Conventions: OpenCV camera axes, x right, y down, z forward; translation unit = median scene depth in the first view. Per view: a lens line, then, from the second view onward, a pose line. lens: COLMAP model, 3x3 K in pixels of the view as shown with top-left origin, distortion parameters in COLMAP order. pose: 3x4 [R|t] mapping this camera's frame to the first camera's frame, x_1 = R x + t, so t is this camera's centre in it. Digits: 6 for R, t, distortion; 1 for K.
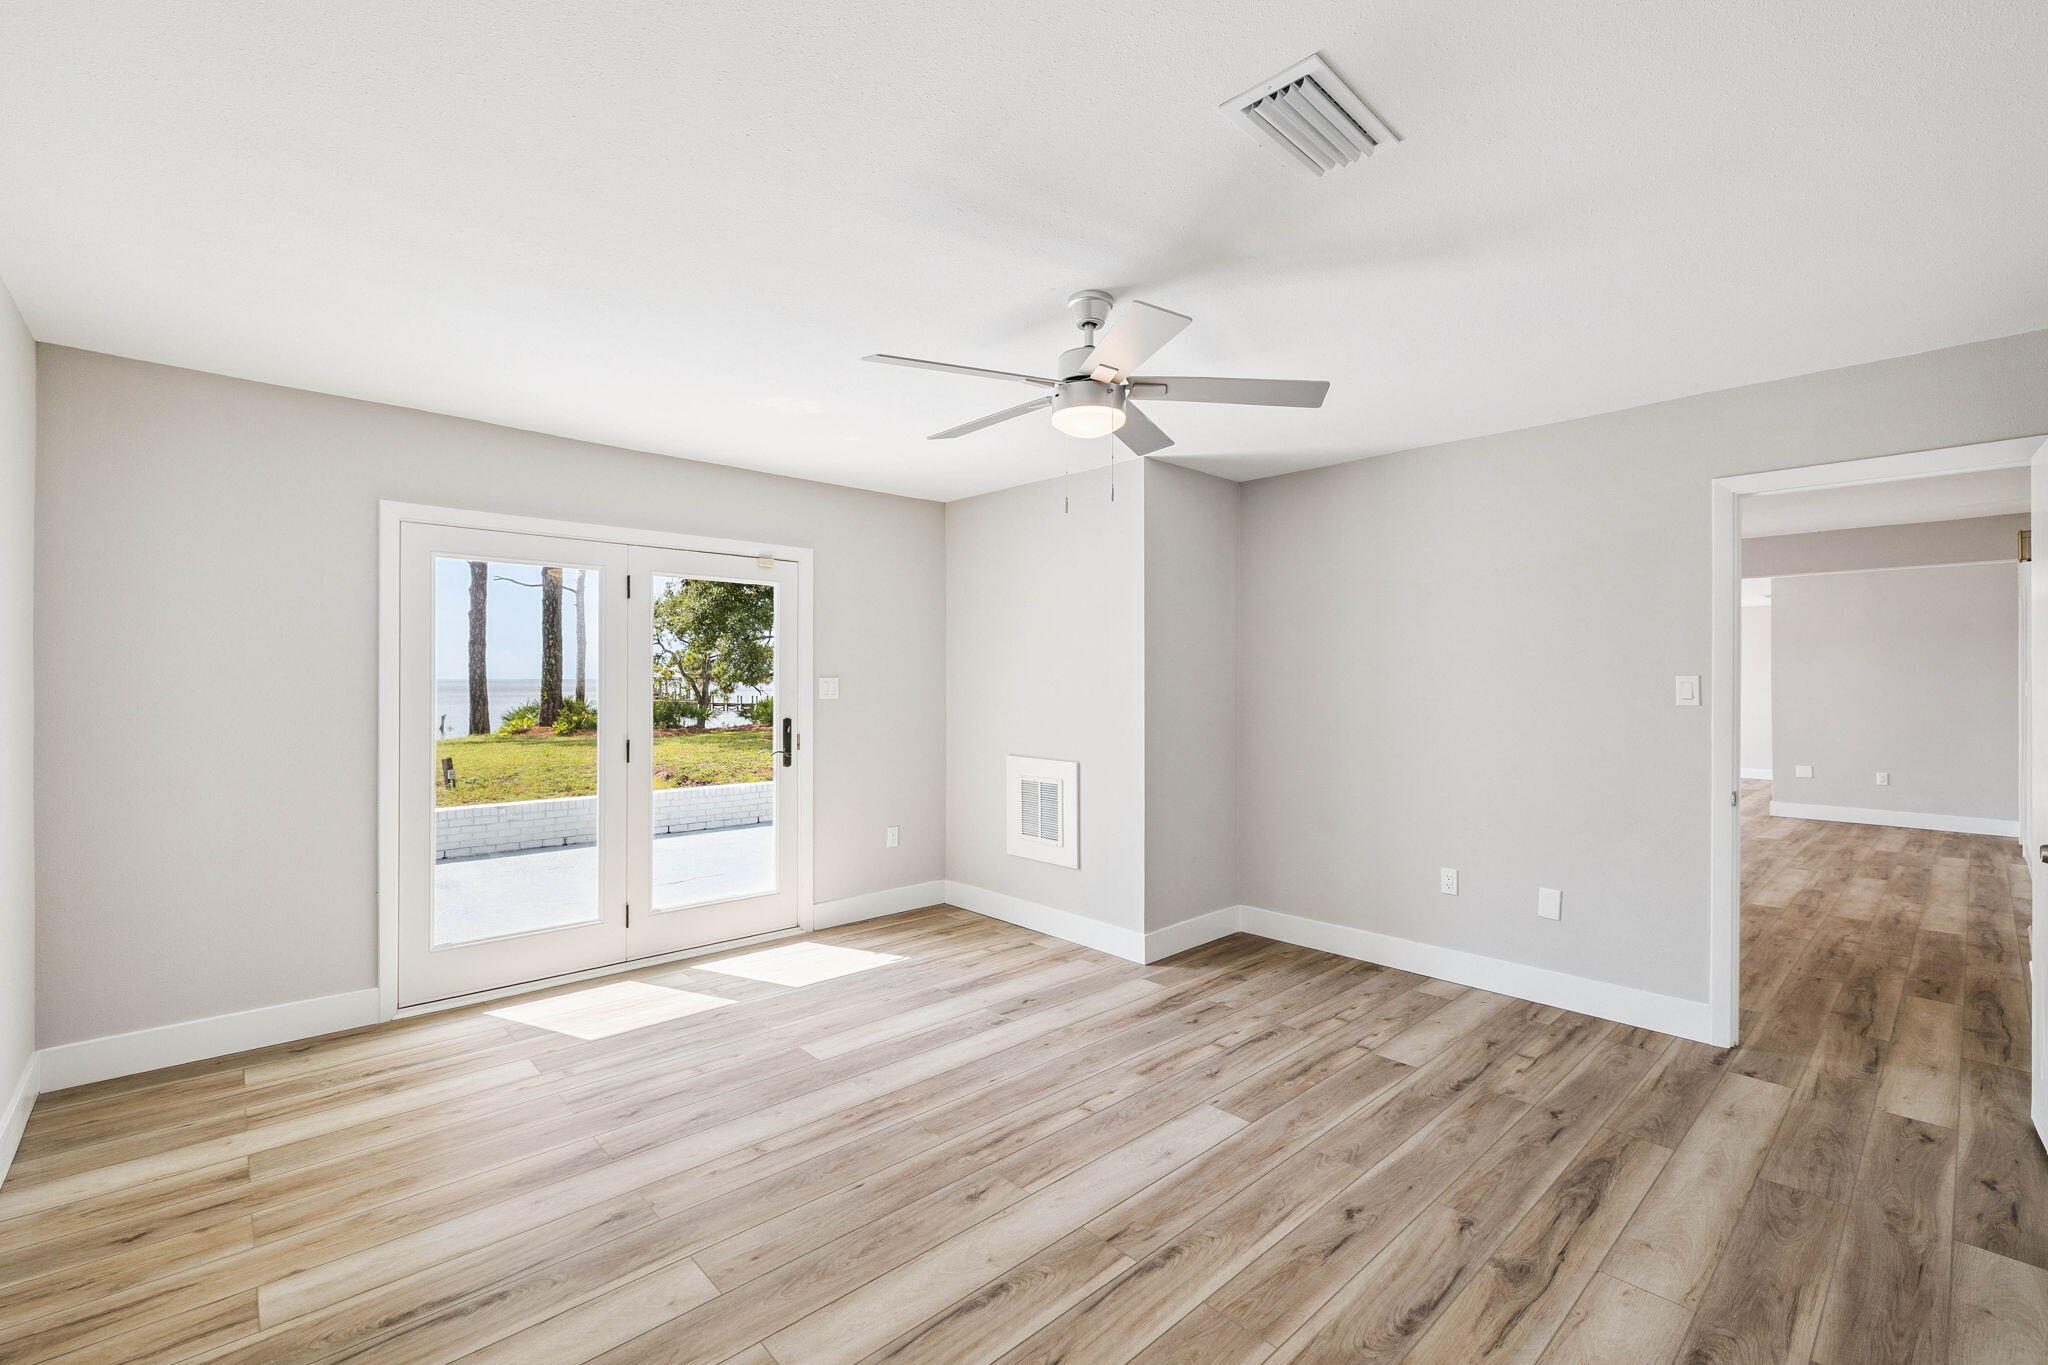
lens RADIAL K [[867.0, 0, 996.1], [0, 867.0, 669.0], [0, 0, 1]] dist [-0.002204, 0.000598]
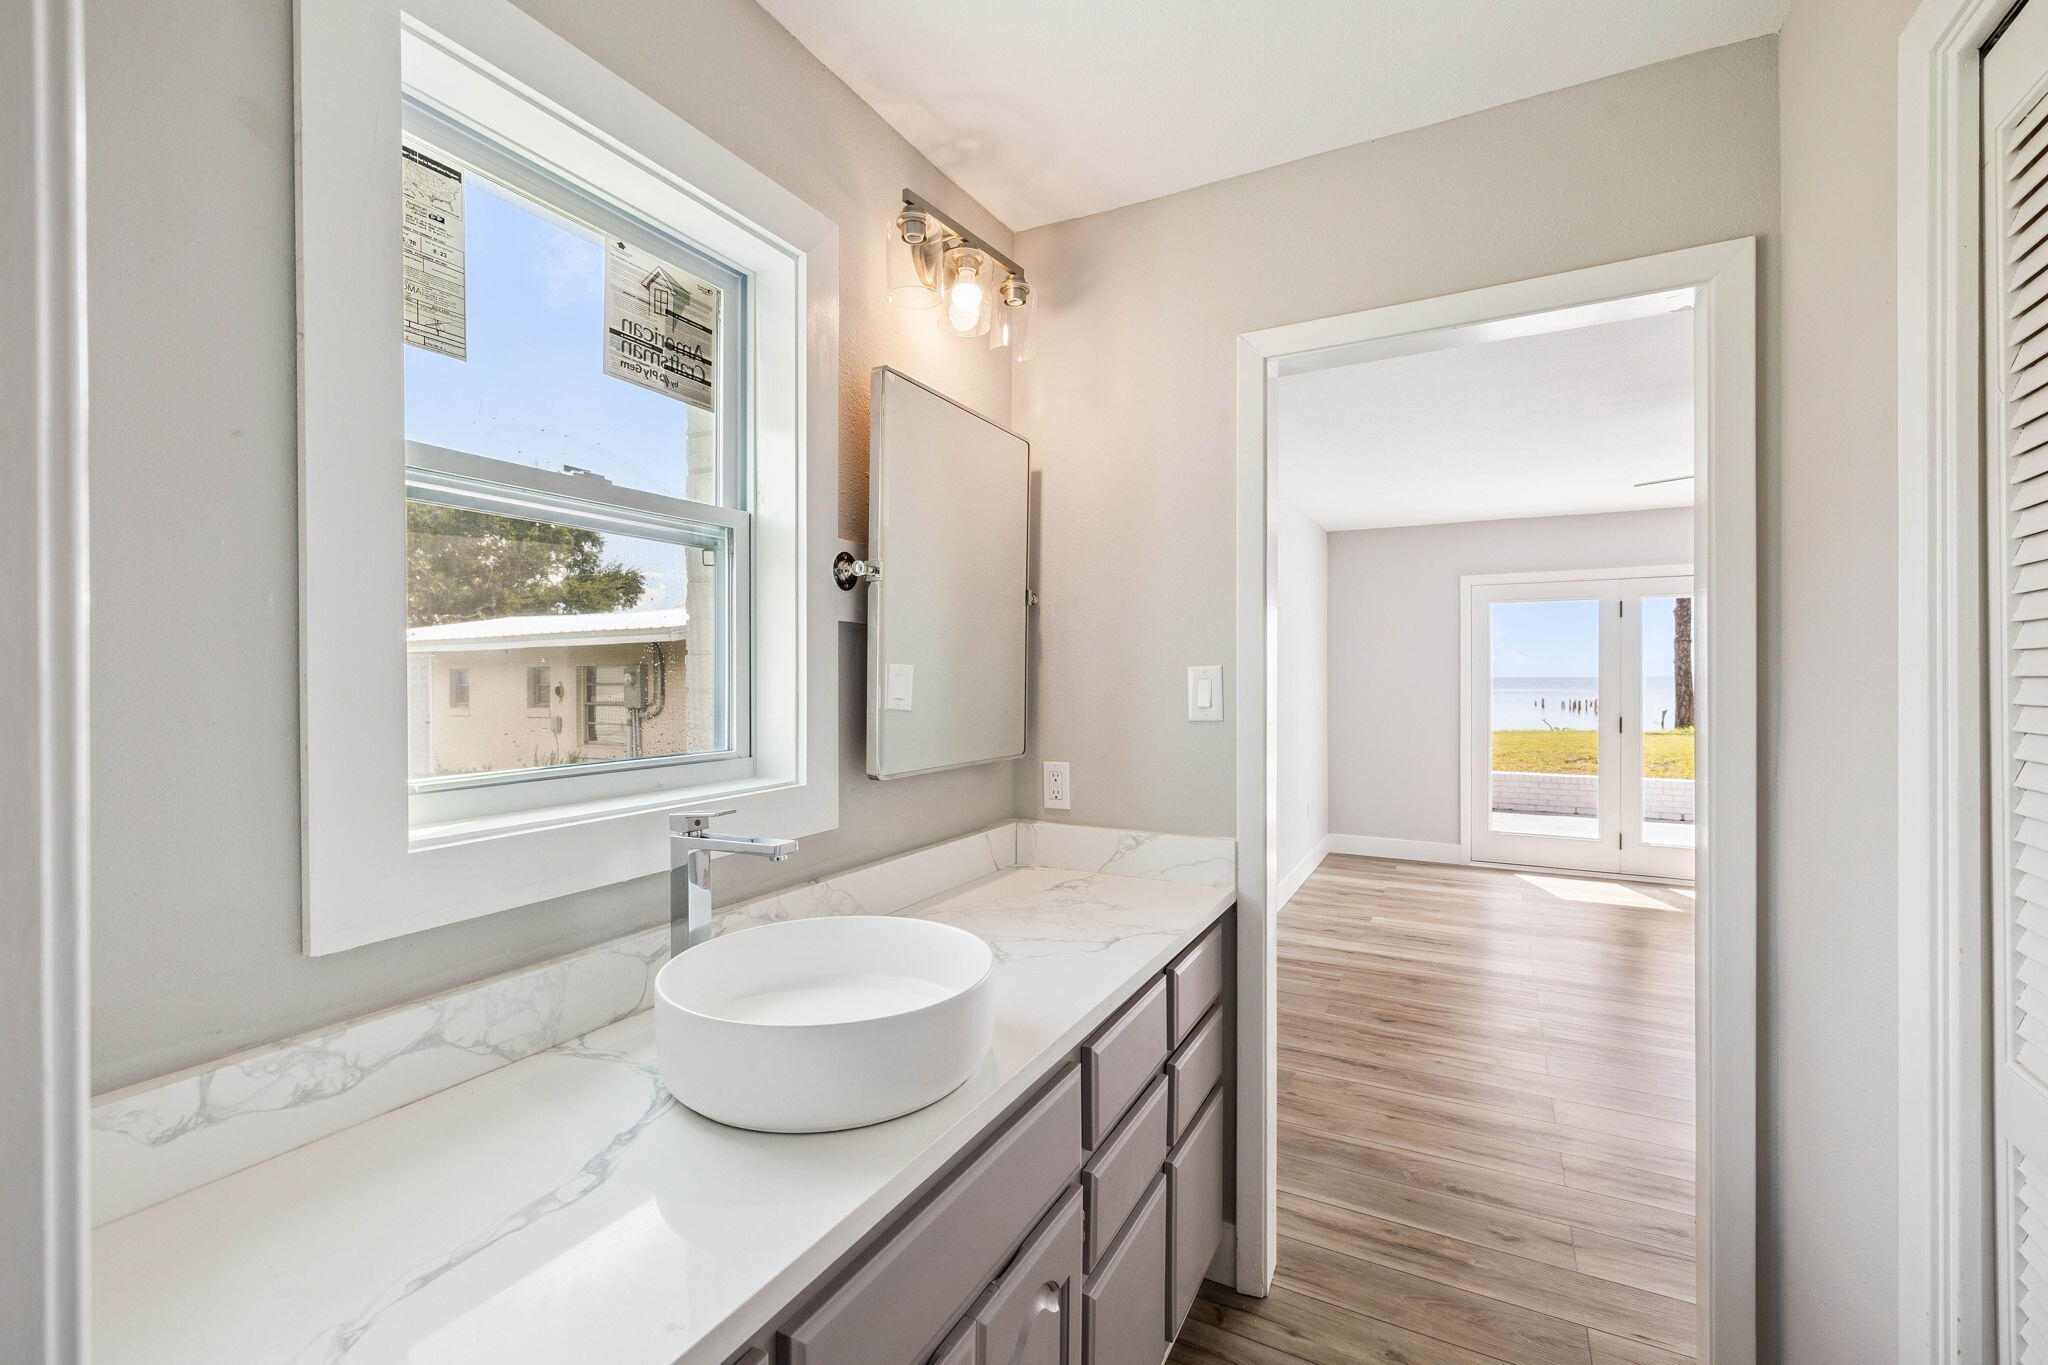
lens RADIAL K [[867.0, 0, 1033.1], [0, 867.0, 676.6], [0, 0, 1]] dist [-0.002204, 0.000598]
pose [[0.347989, -0.004229, -0.937489, 0.698706], [0.015874, 0.999873, 0.001382, -0.004273], [0.937364, -0.015363, 0.348012, -0.481567]]
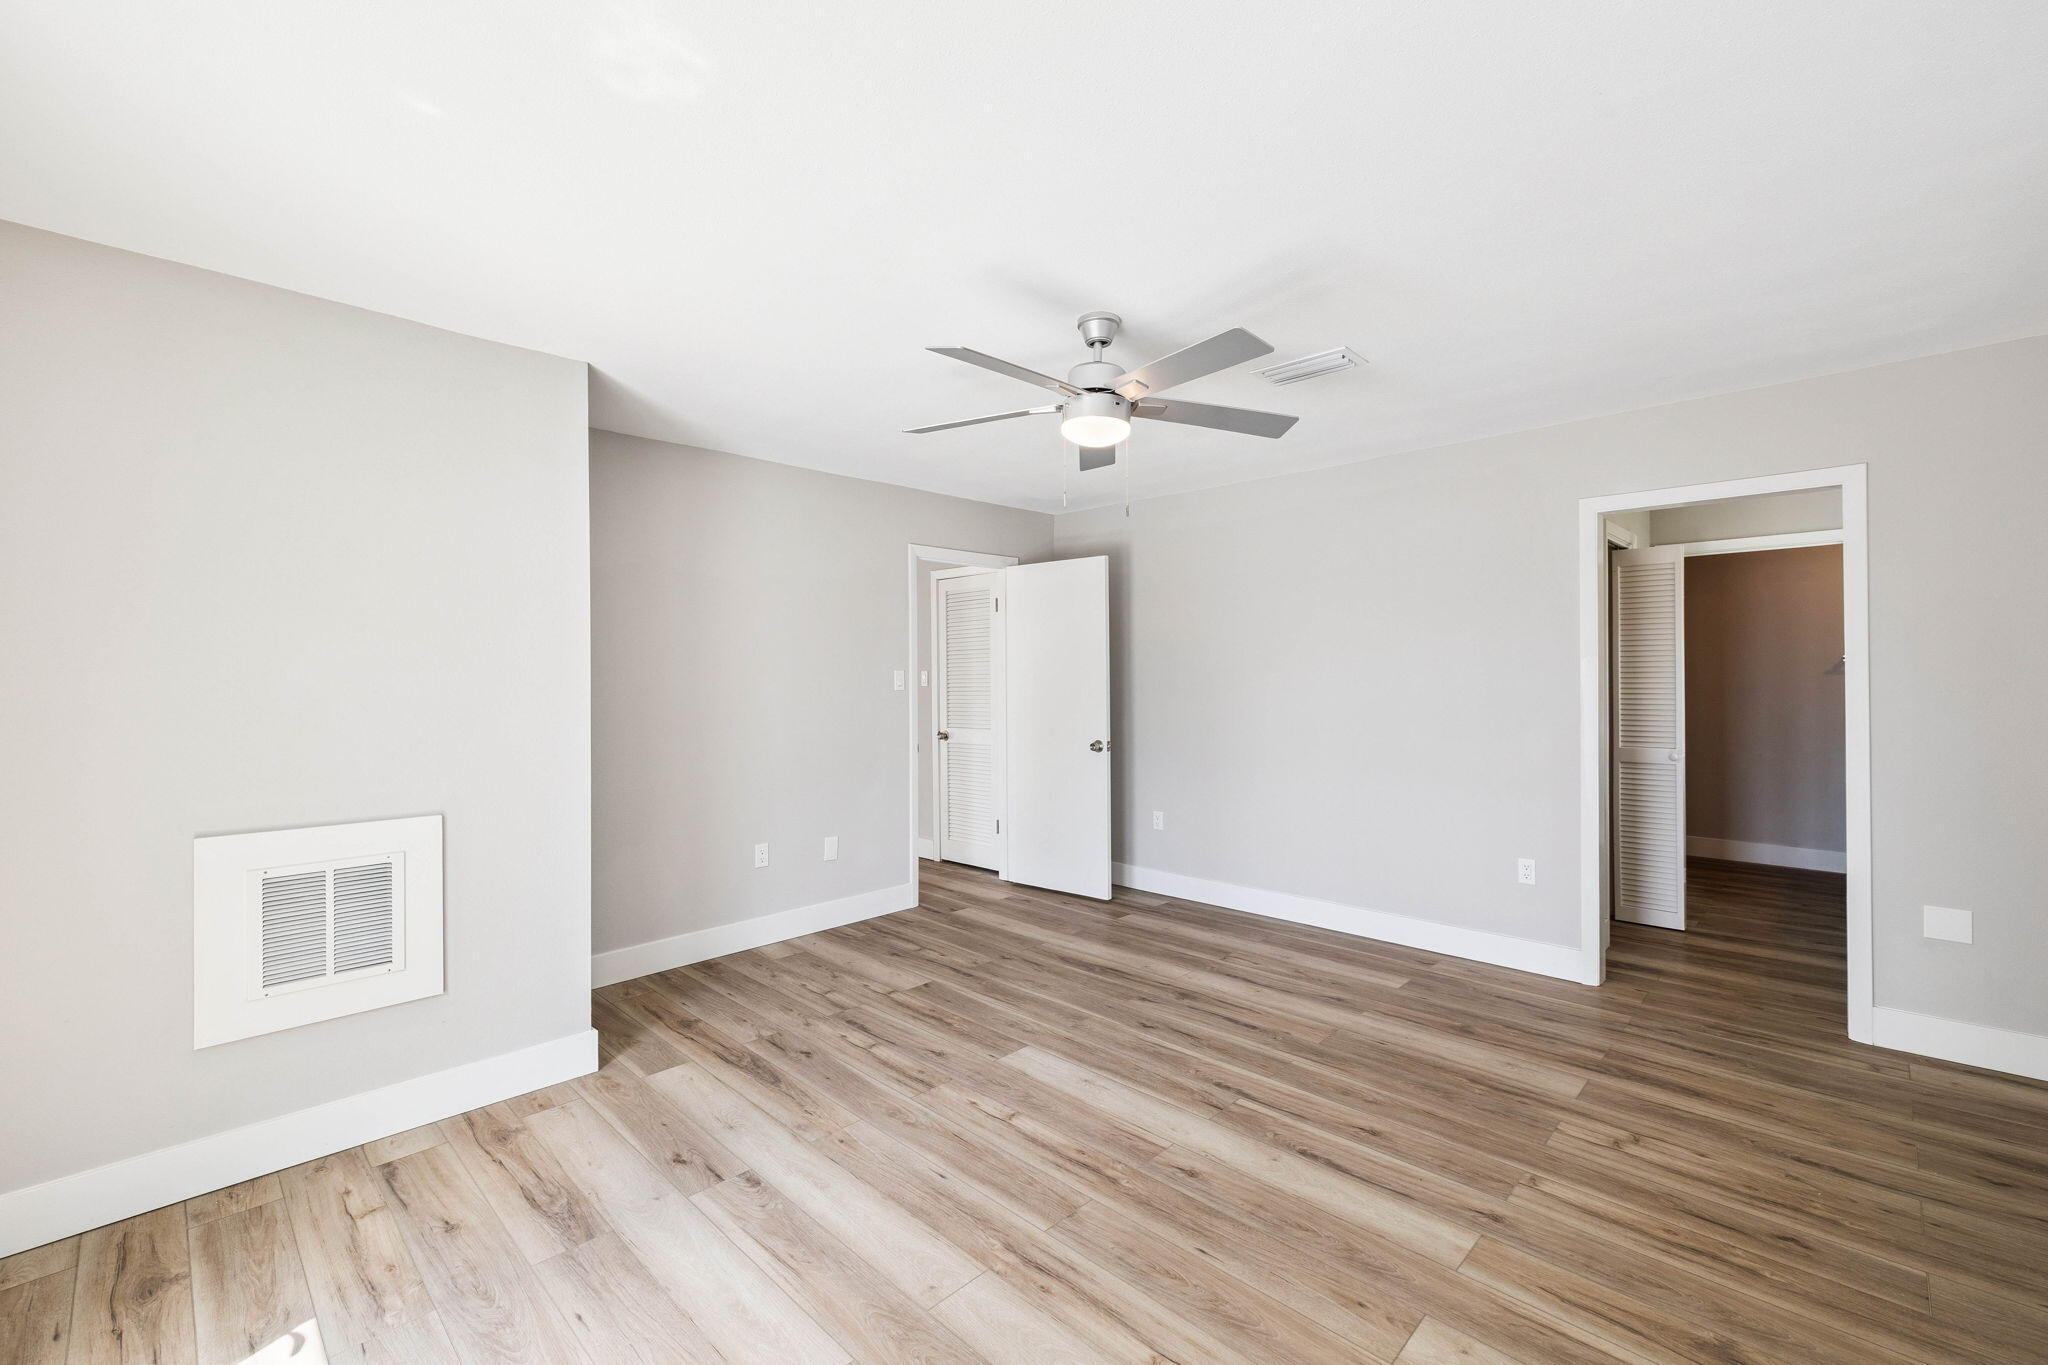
lens RADIAL K [[867.0, 0, 1026.8], [0, 867.0, 667.2], [0, 0, 1]] dist [-0.002204, 0.000598]
pose [[-0.067457, 0.005087, 0.997709, -0.705051], [-0.007738, 0.999954, -0.005621, 0.008495], [-0.997692, -0.008099, -0.067414, 0.855057]]
